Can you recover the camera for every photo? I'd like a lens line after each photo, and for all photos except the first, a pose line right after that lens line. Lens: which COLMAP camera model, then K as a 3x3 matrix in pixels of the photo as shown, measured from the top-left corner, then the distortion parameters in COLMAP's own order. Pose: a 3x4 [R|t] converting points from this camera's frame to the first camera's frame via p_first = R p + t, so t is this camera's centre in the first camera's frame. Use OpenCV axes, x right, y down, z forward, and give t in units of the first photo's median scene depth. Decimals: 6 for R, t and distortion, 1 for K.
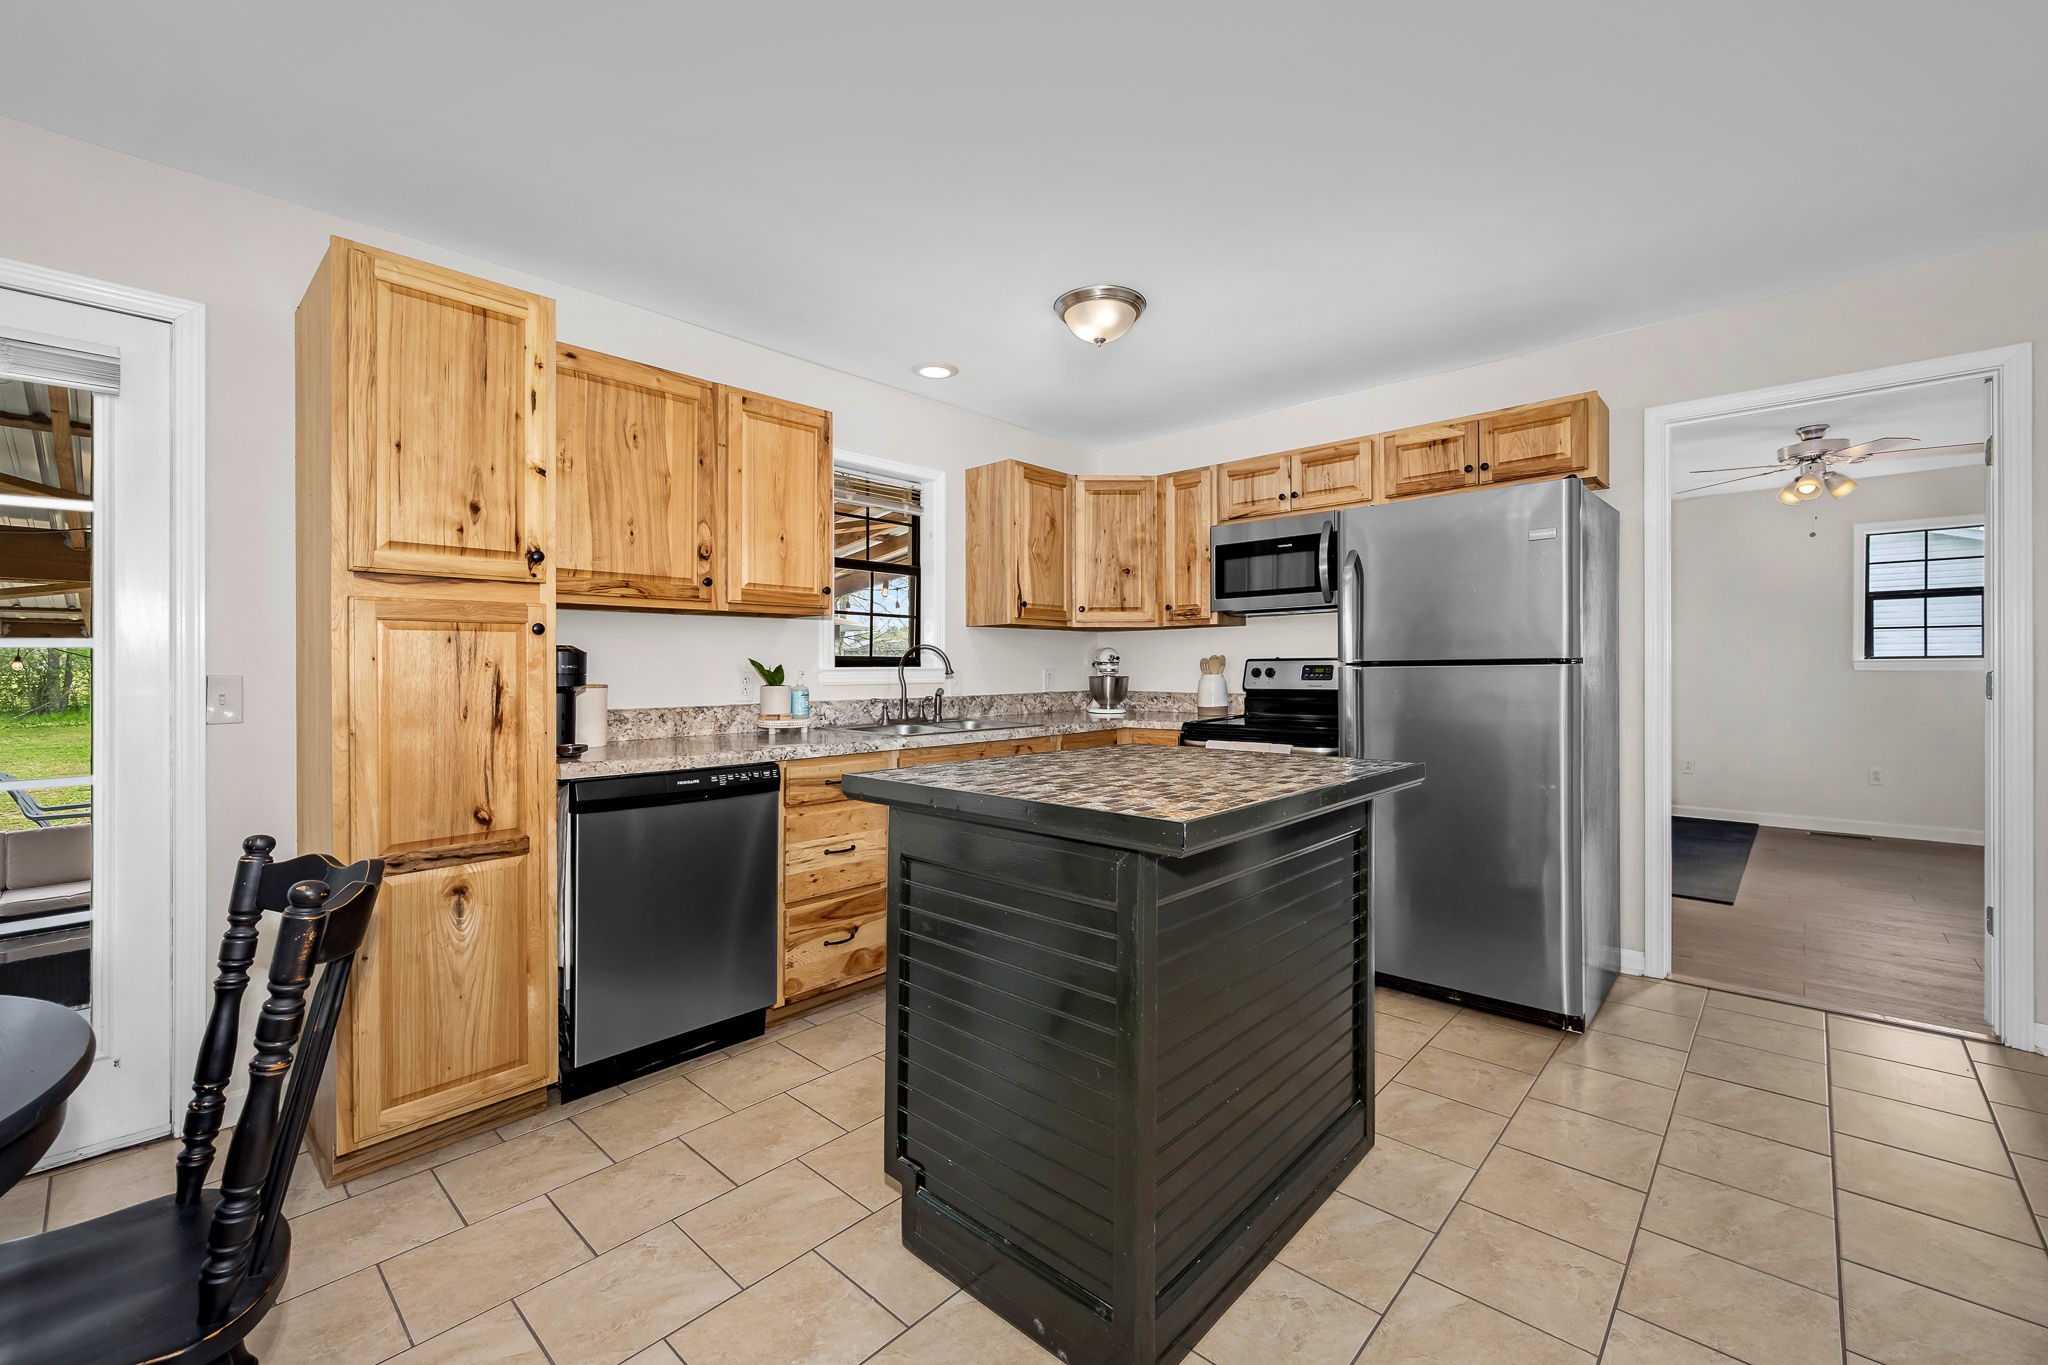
lens RADIAL K [[841.3, 0, 1012.9], [0, 841.3, 673.4], [0, 0, 1]] dist [-0.004395, 0.001102]
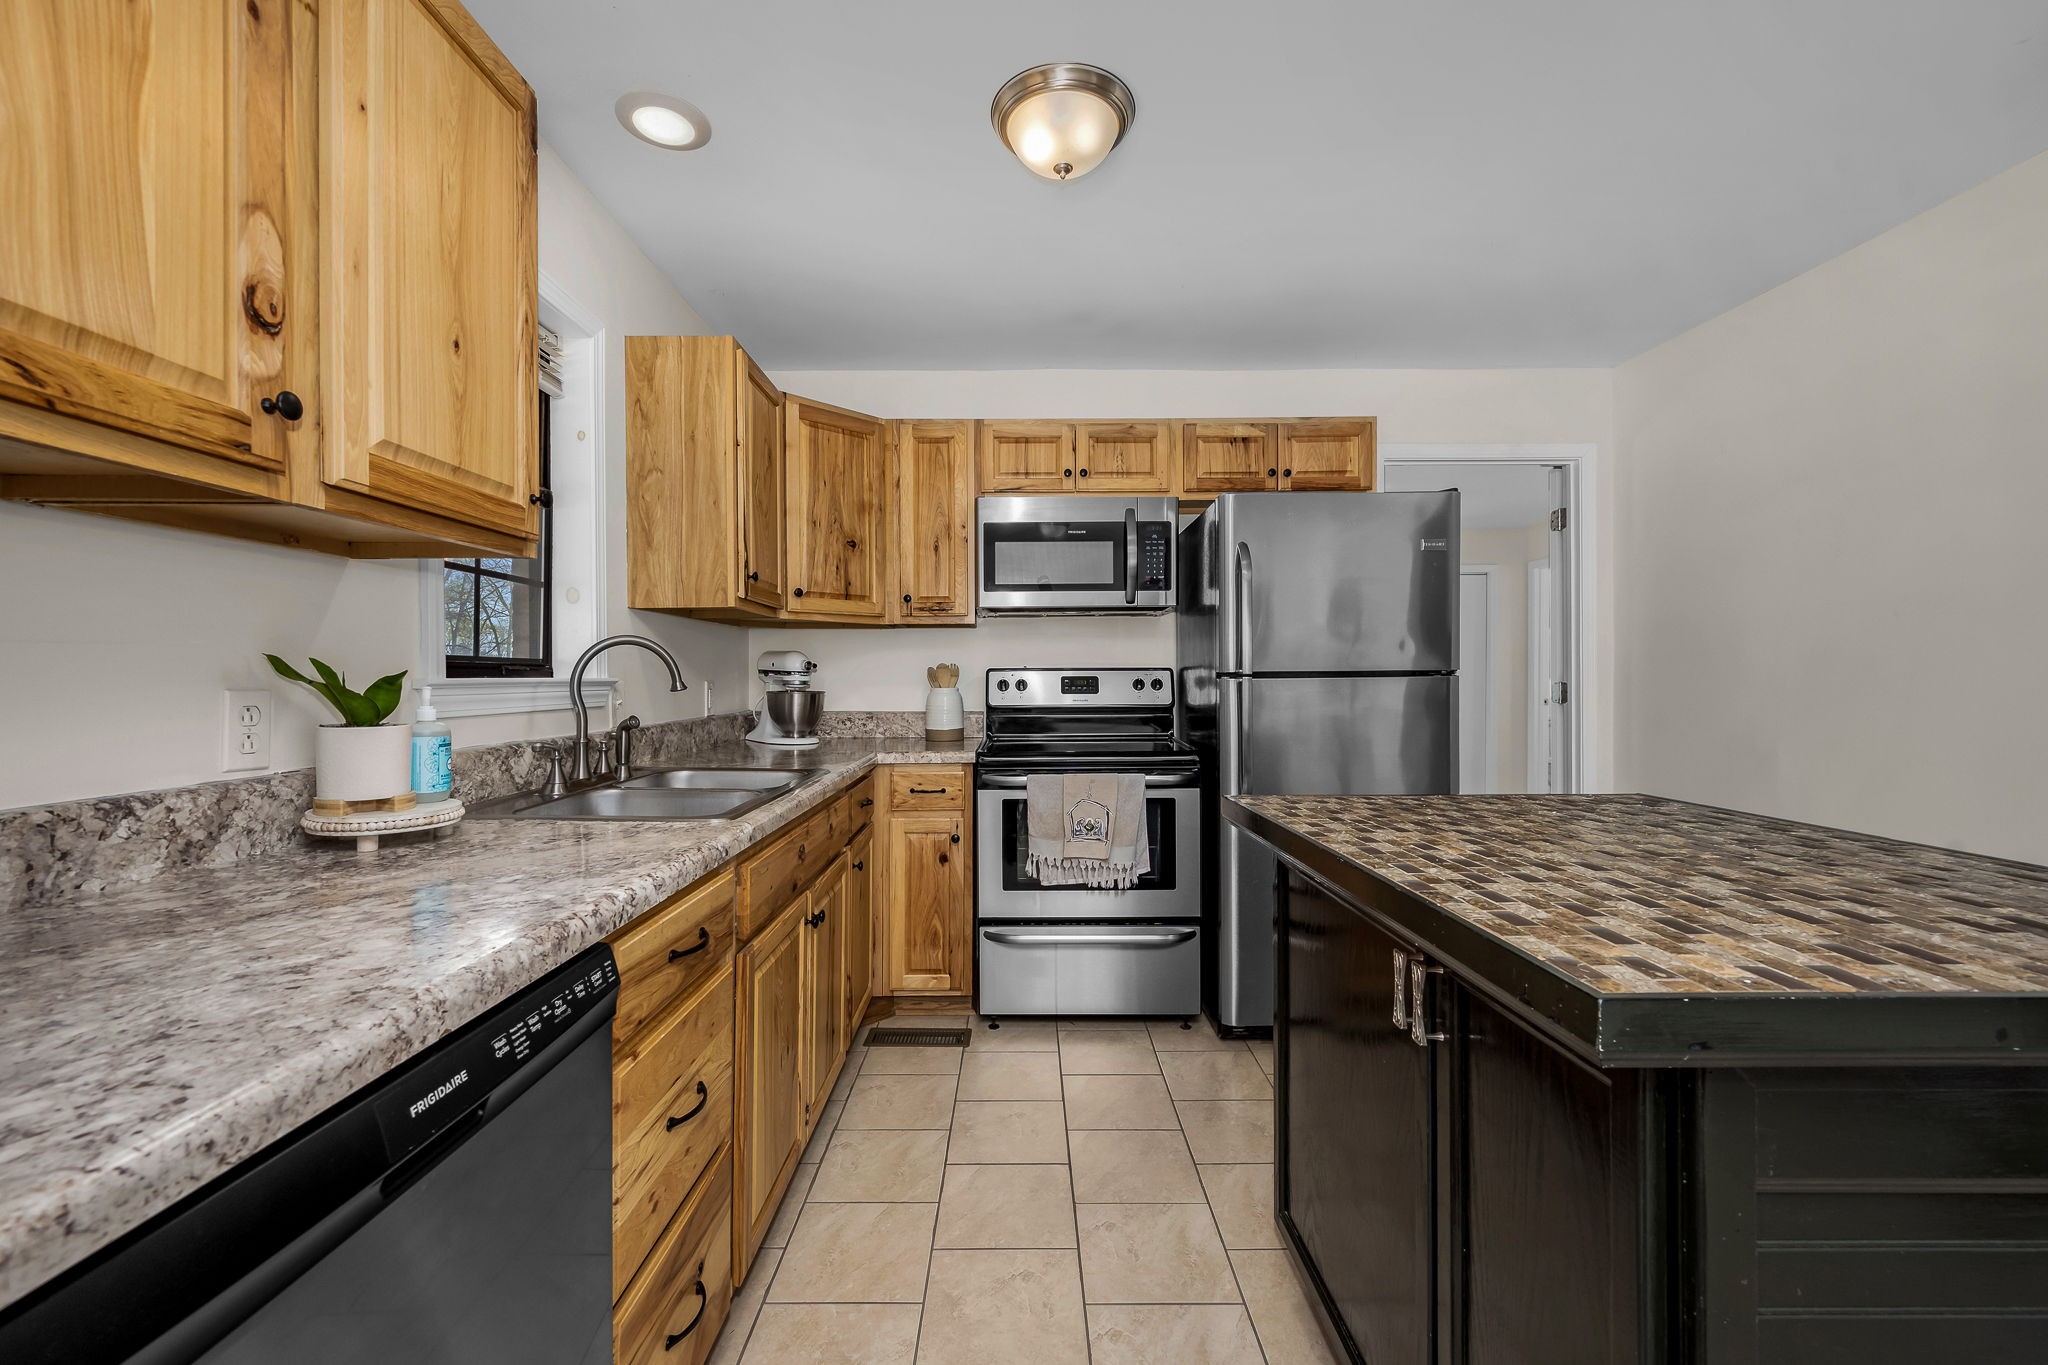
lens RADIAL K [[841.3, 0, 1039.1], [0, 841.3, 694.1], [0, 0, 1]] dist [-0.004395, 0.001102]
pose [[0.720088, -0.011942, 0.693780, -0.430407], [0.004470, 0.999911, 0.012572, -0.004324], [-0.693869, -0.005952, 0.720077, 0.656672]]
